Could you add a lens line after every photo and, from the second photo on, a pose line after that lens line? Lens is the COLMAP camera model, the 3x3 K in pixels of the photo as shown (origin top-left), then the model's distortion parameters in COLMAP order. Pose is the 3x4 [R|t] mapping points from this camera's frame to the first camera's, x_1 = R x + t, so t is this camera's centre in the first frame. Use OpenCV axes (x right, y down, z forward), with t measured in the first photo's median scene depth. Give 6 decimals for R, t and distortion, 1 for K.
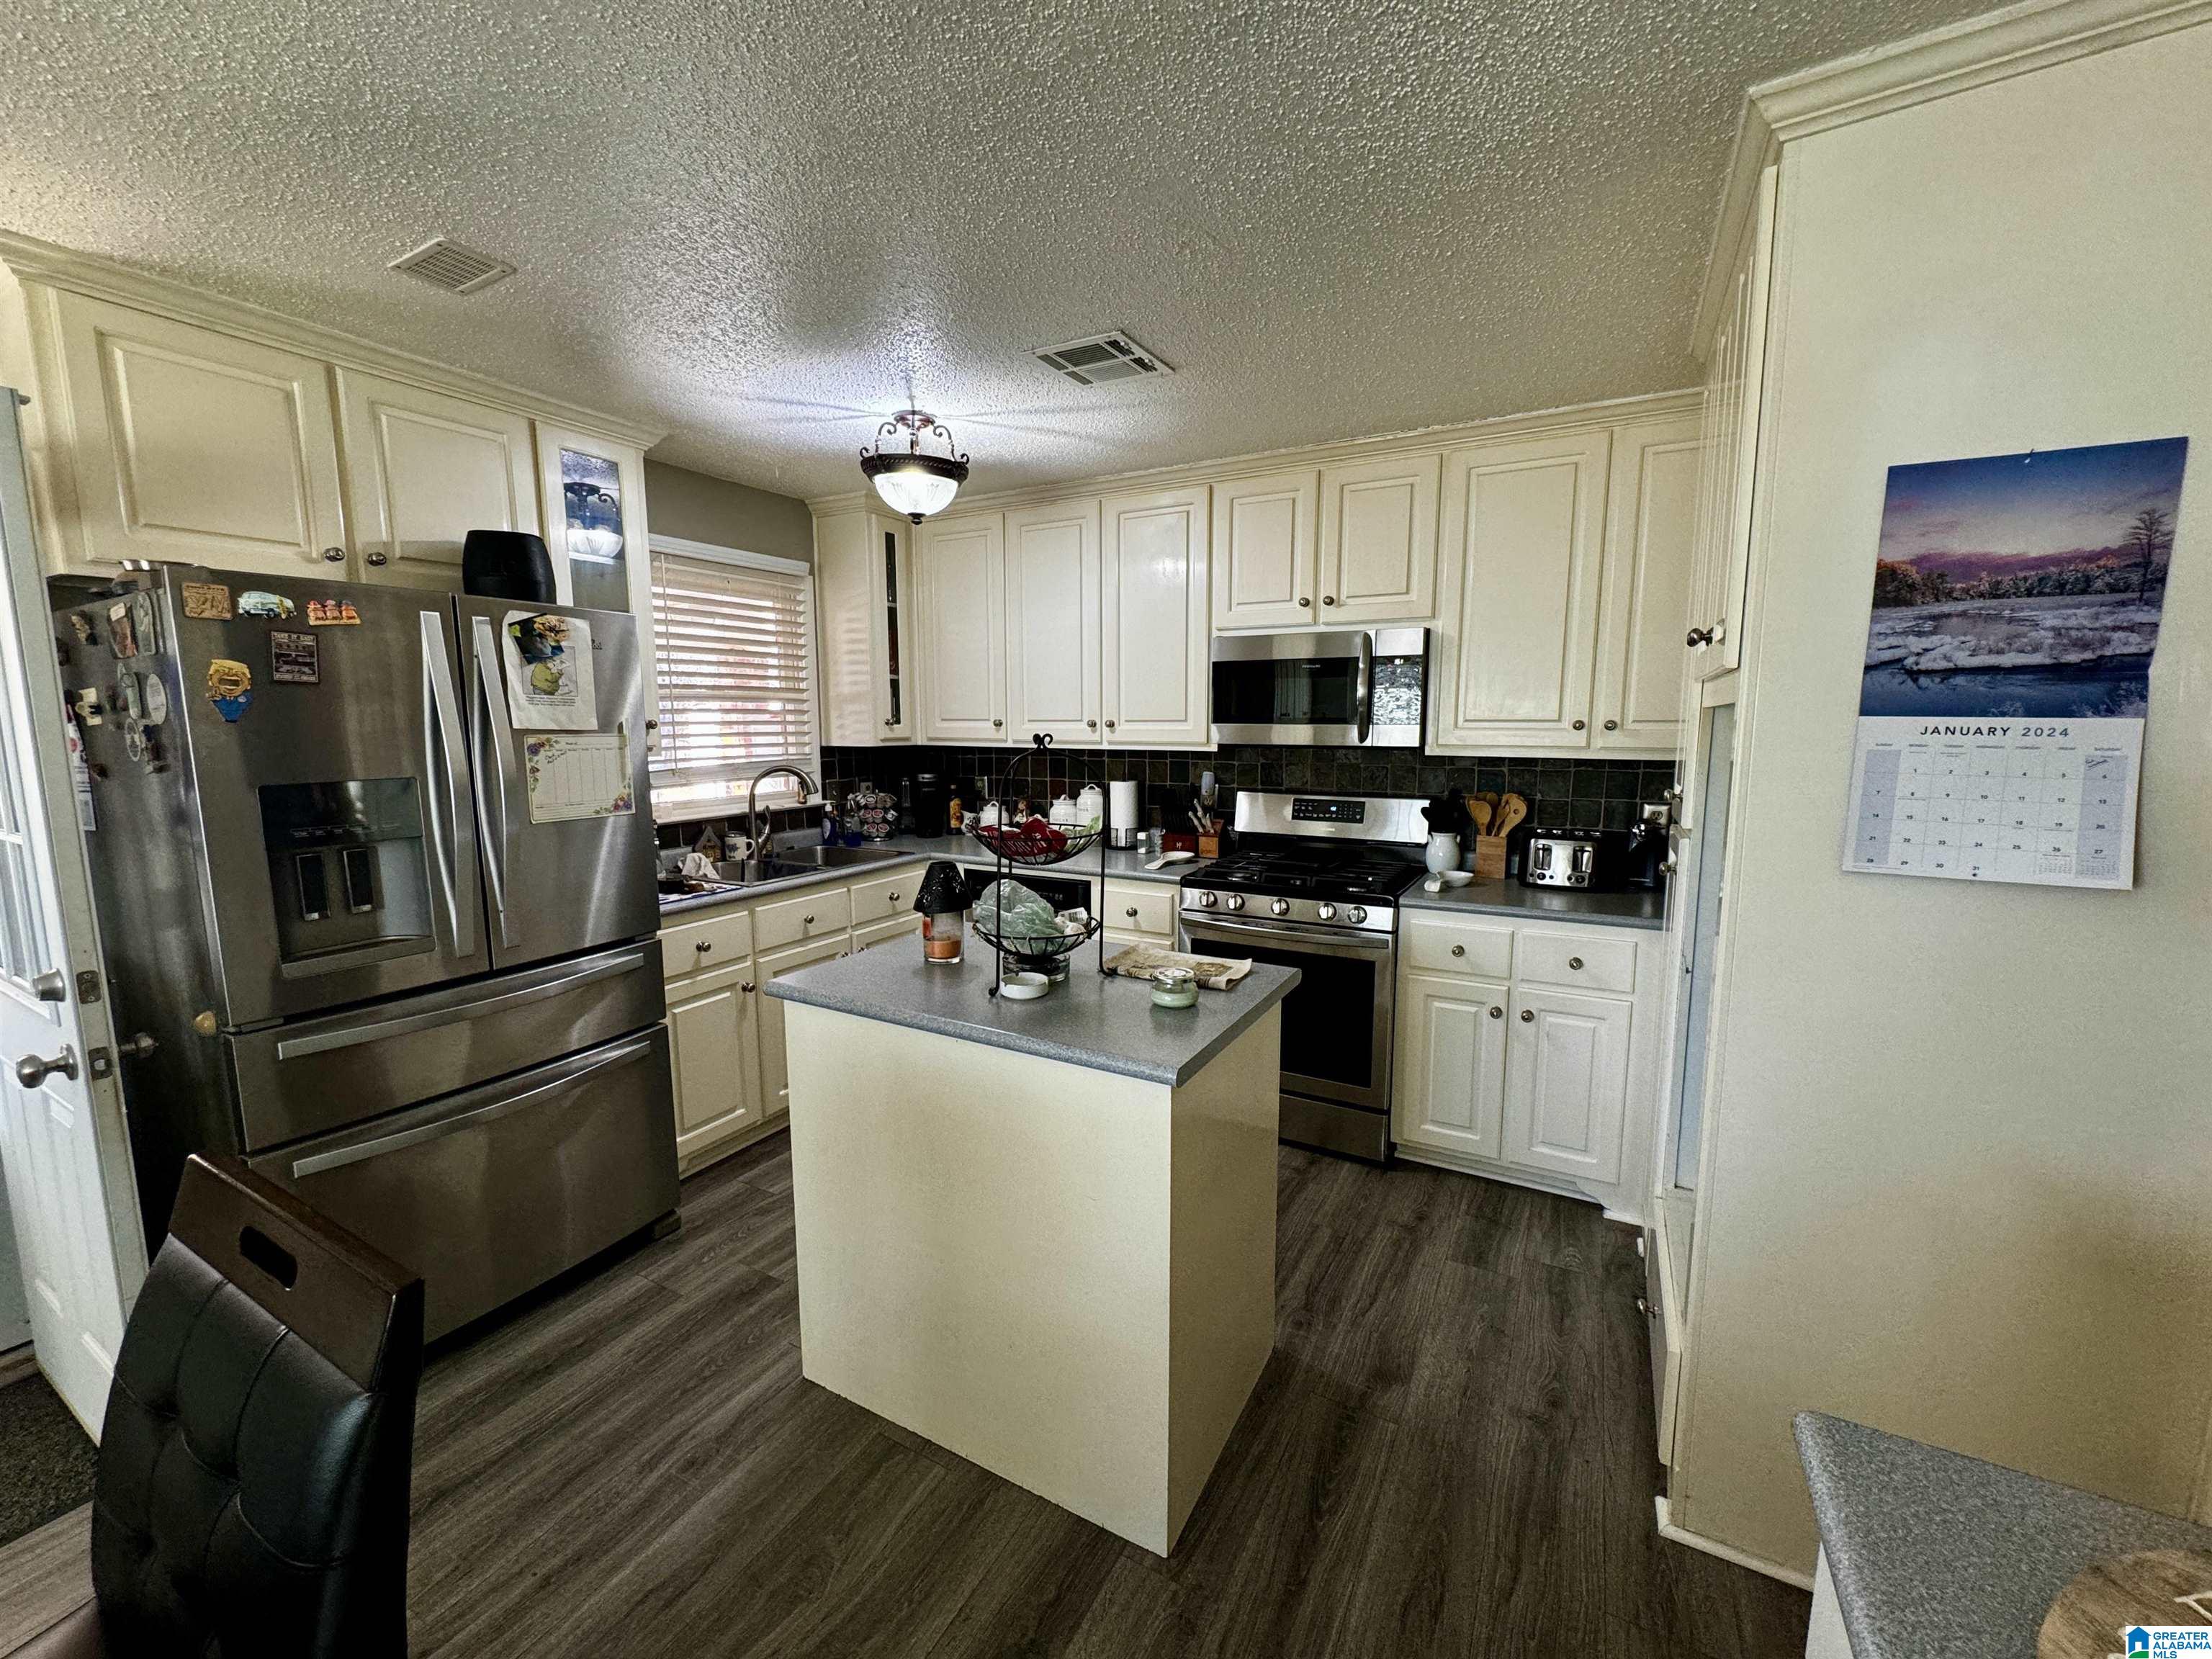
lens RADIAL K [[878.1, 0, 1104.2], [0, 878.1, 834.7], [0, 0, 1]] dist [0.001424, 0.000281]
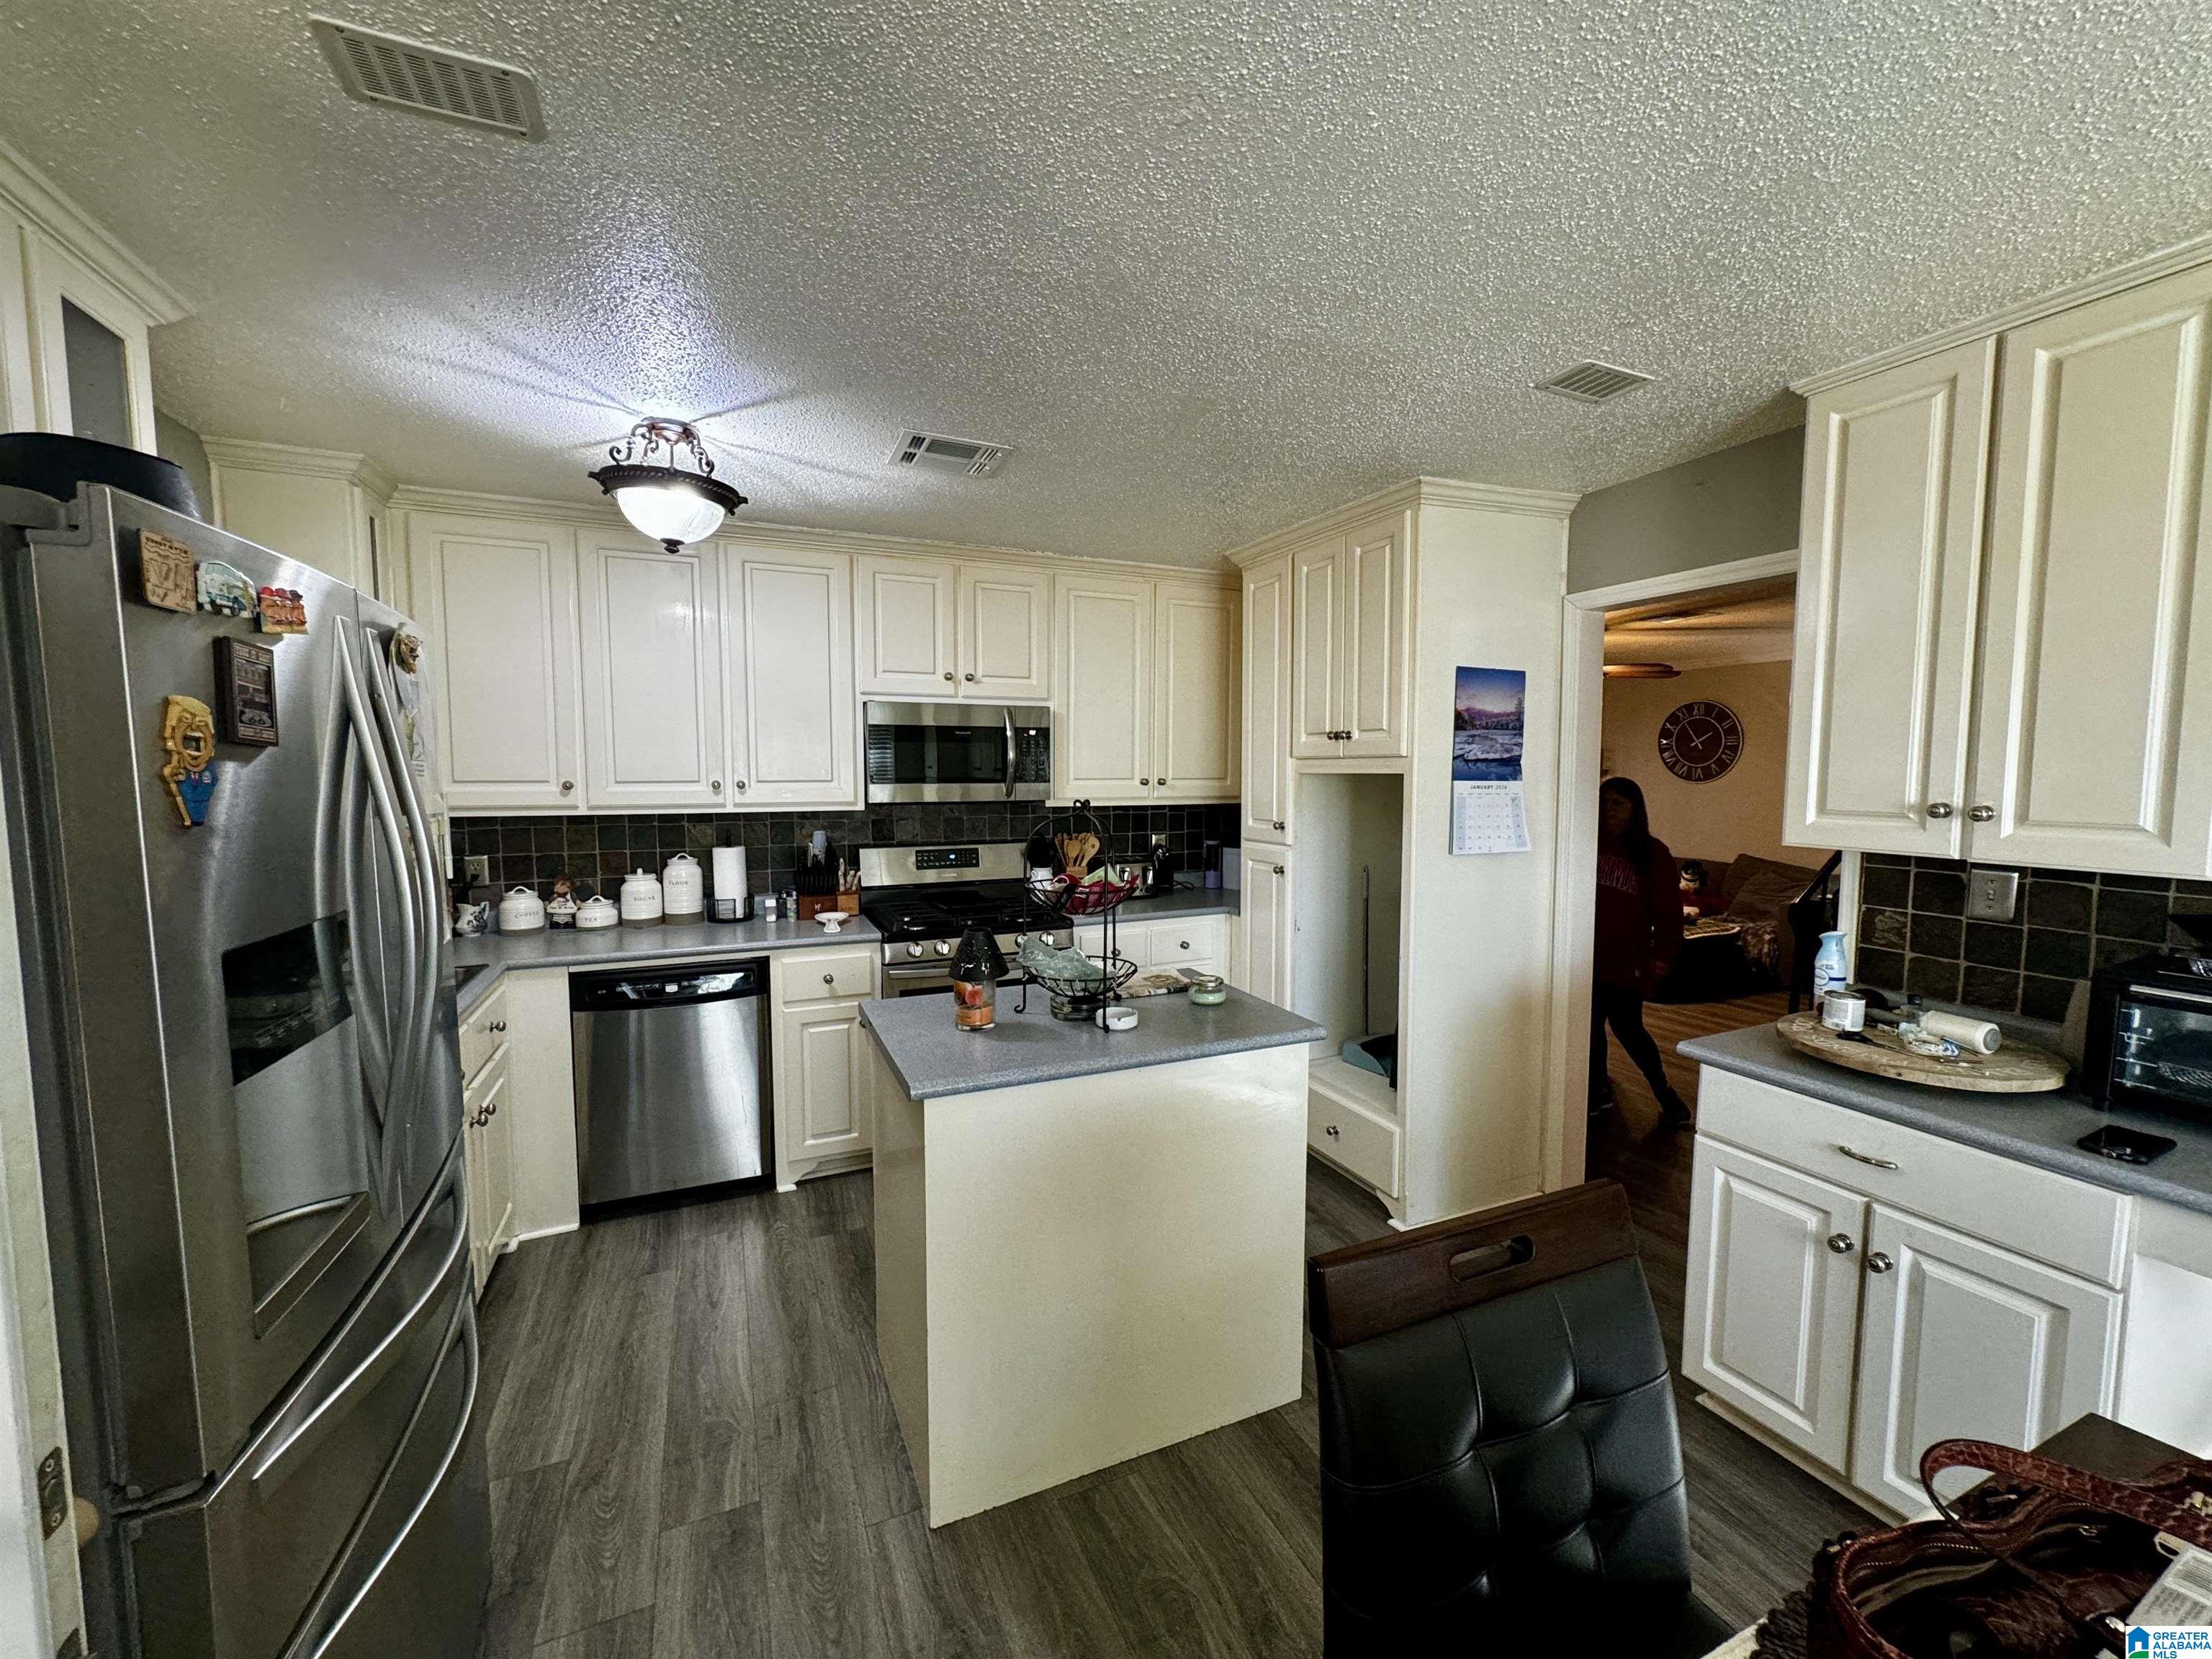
lens RADIAL K [[878.1, 0, 1104.2], [0, 878.1, 834.7], [0, 0, 1]] dist [0.001424, 0.000281]
pose [[0.605034, -0.060026, 0.793934, -0.628394], [0.103342, 0.994640, -0.003554, -0.040532], [-0.789465, 0.084197, 0.607994, 0.186602]]
